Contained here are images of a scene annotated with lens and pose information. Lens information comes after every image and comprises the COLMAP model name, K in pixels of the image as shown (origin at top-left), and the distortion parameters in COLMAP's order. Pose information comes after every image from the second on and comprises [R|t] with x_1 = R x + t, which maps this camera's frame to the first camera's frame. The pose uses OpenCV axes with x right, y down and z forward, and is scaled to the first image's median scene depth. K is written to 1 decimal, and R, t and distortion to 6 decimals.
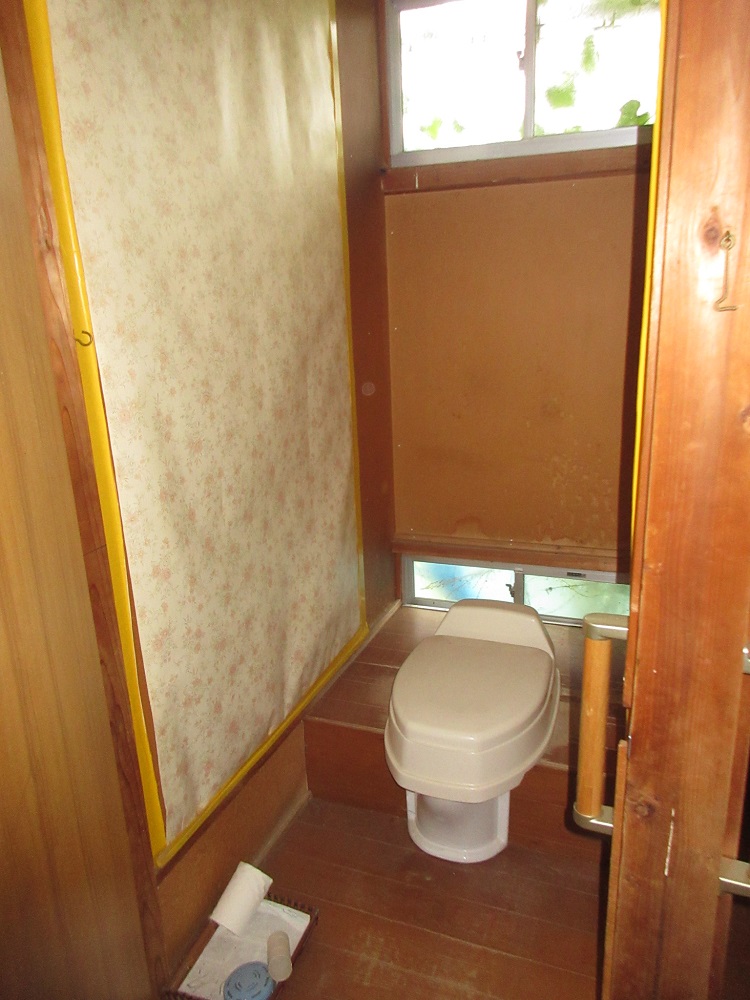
lens RADIAL K [[742.2, 0, 378.4], [0, 742.2, 506.0], [0, 0, 1]] dist [0.025489, -0.019259]
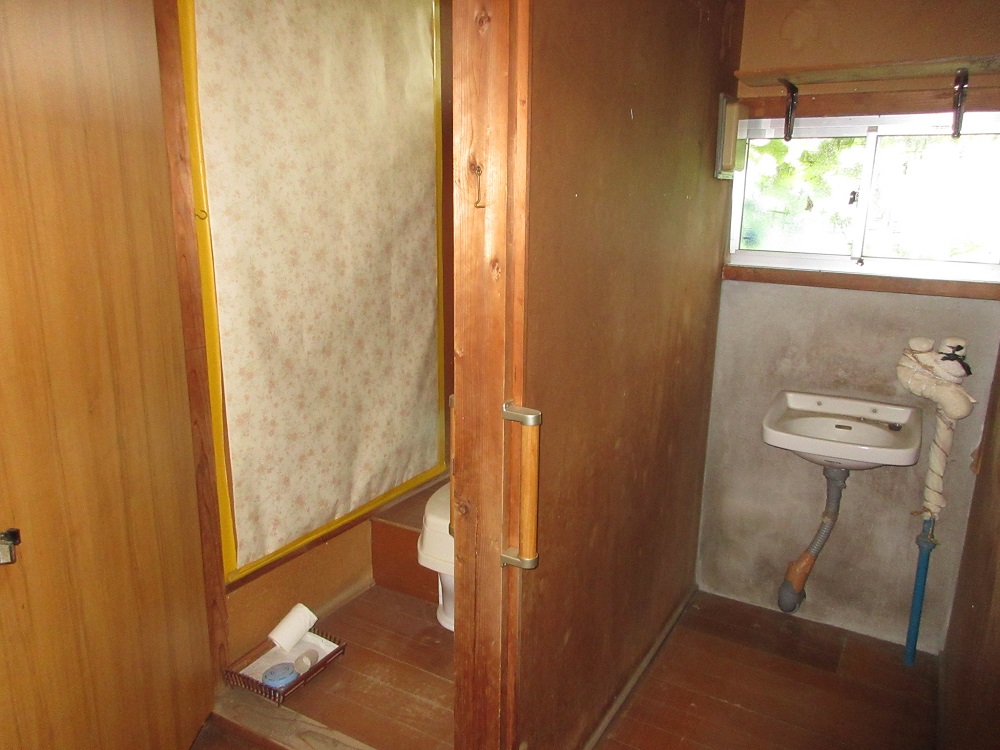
lens RADIAL K [[742.2, 0, 498.0], [0, 742.2, 370.5], [0, 0, 1]] dist [0.025489, -0.019259]
pose [[0.986418, 0.080647, -0.143096, 0.375458], [-0.090224, 0.994006, -0.061741, 0.115591], [0.137259, 0.073813, 0.987781, -0.365218]]
